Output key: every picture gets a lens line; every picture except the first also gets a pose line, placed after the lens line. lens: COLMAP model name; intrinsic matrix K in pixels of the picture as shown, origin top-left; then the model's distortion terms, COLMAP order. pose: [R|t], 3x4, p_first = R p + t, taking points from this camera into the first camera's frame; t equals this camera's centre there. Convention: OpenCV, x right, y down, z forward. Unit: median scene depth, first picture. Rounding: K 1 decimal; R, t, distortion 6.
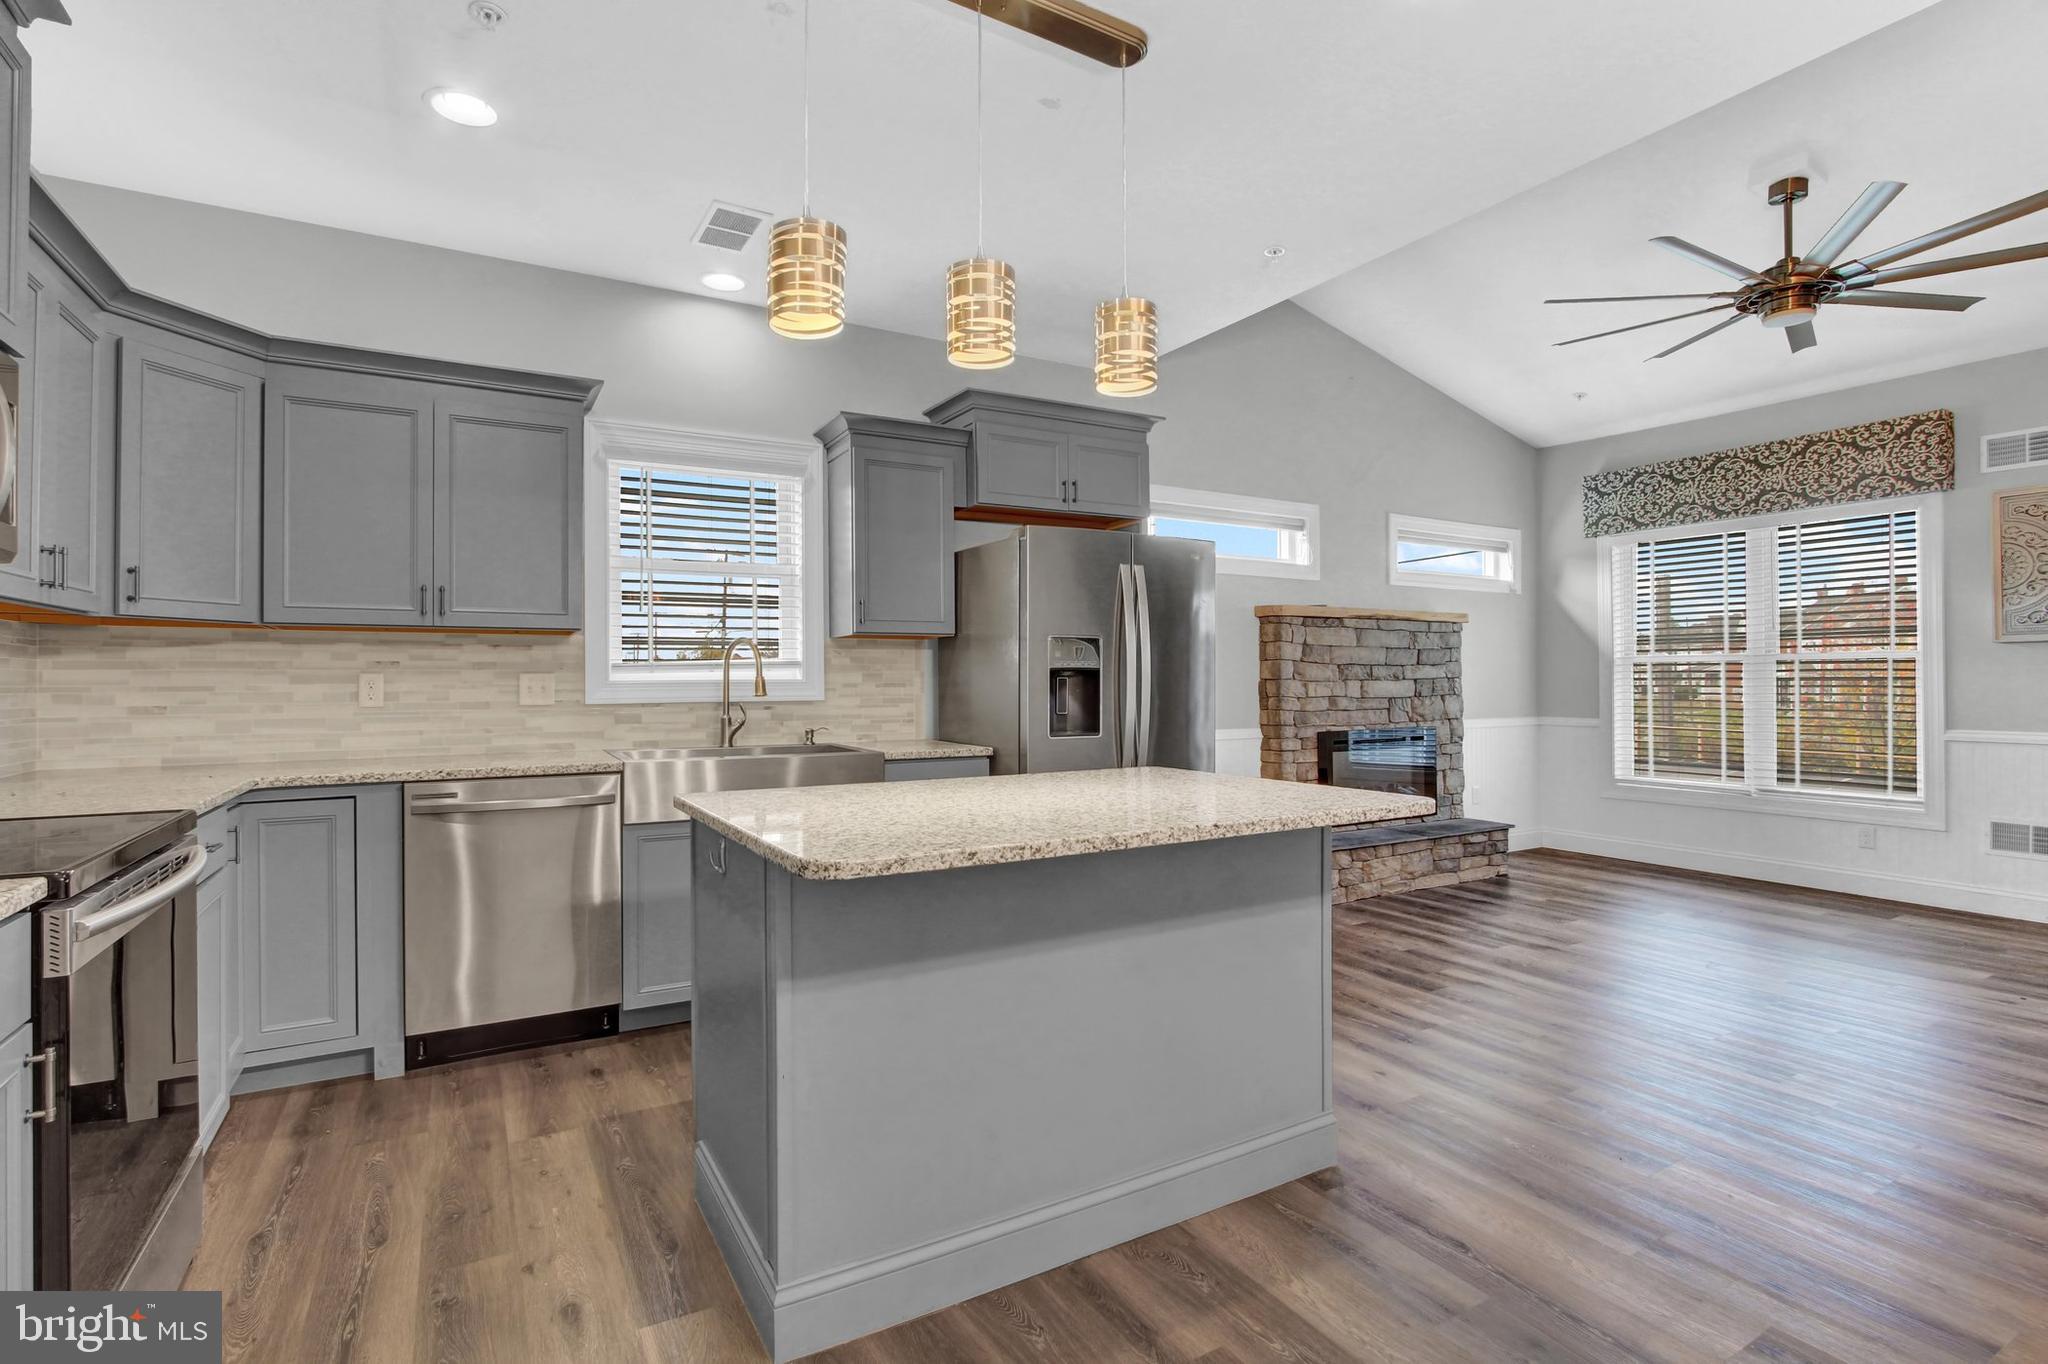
lens RADIAL K [[970.2, 0, 1022.6], [0, 970.2, 679.5], [0, 0, 1]] dist [-0.018085, 0.004382]
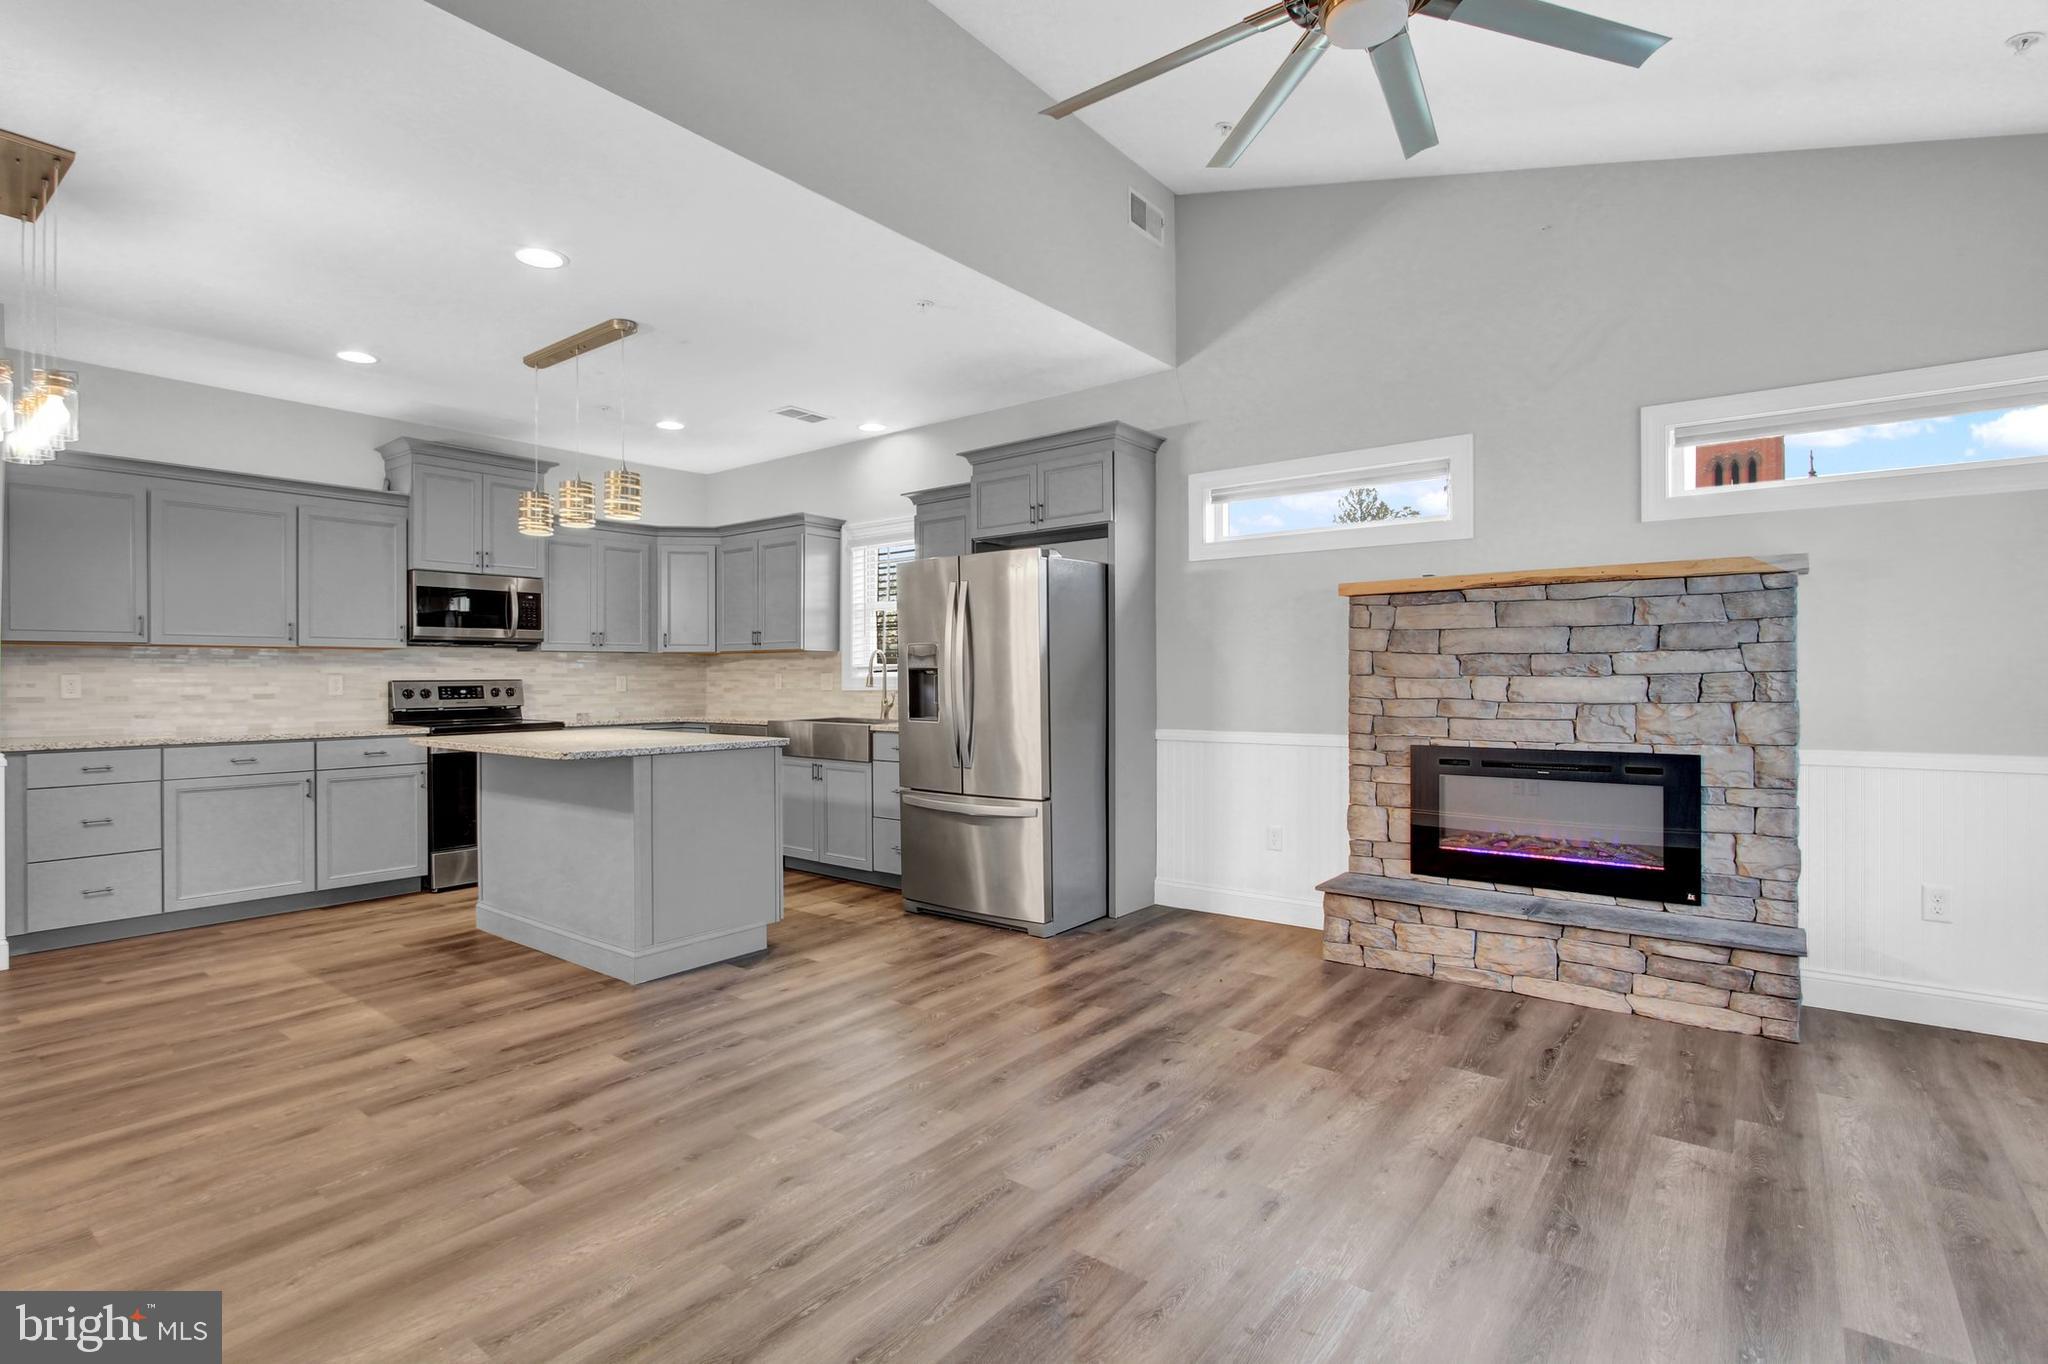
lens RADIAL K [[970.2, 0, 1022.6], [0, 970.2, 679.5], [0, 0, 1]] dist [-0.018085, 0.004382]
pose [[0.373508, 0.004150, -0.927618, 0.906820], [0.003262, 0.999978, 0.005787, -0.002142], [0.927621, -0.005187, 0.373486, 0.447583]]
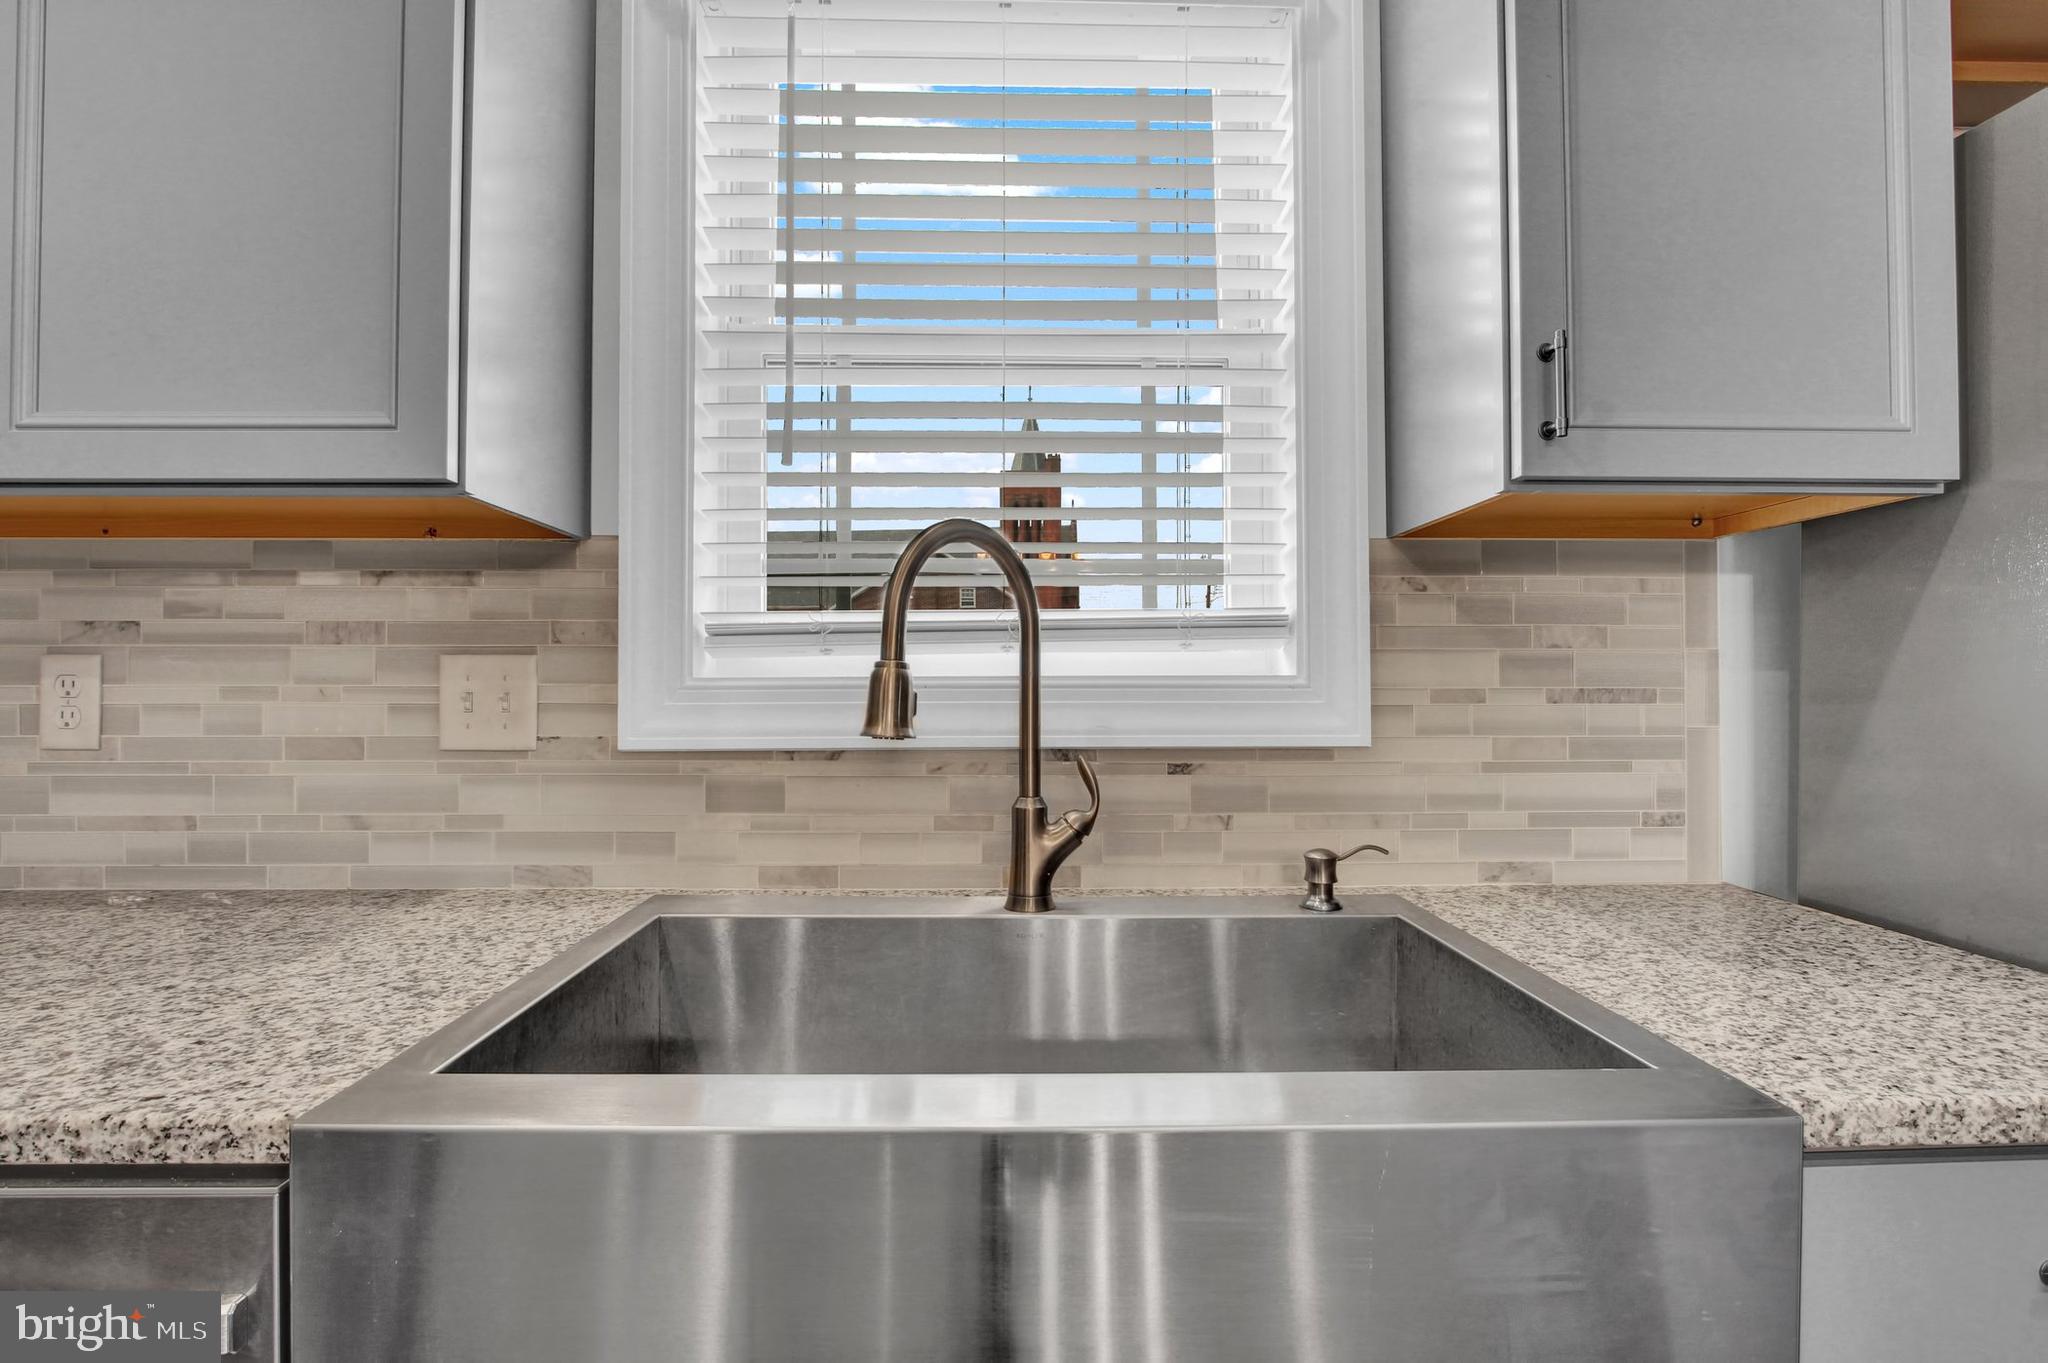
lens RADIAL K [[983.5, 0, 1020.6], [0, 983.5, 688.7], [0, 0, 1]] dist [-0.016742, 0.000899]
pose [[0.879365, 0.000913, -0.476148, -0.121994], [-0.002767, 0.999991, -0.003191, 0.004116], [0.476141, 0.004123, 0.879359, 0.535867]]
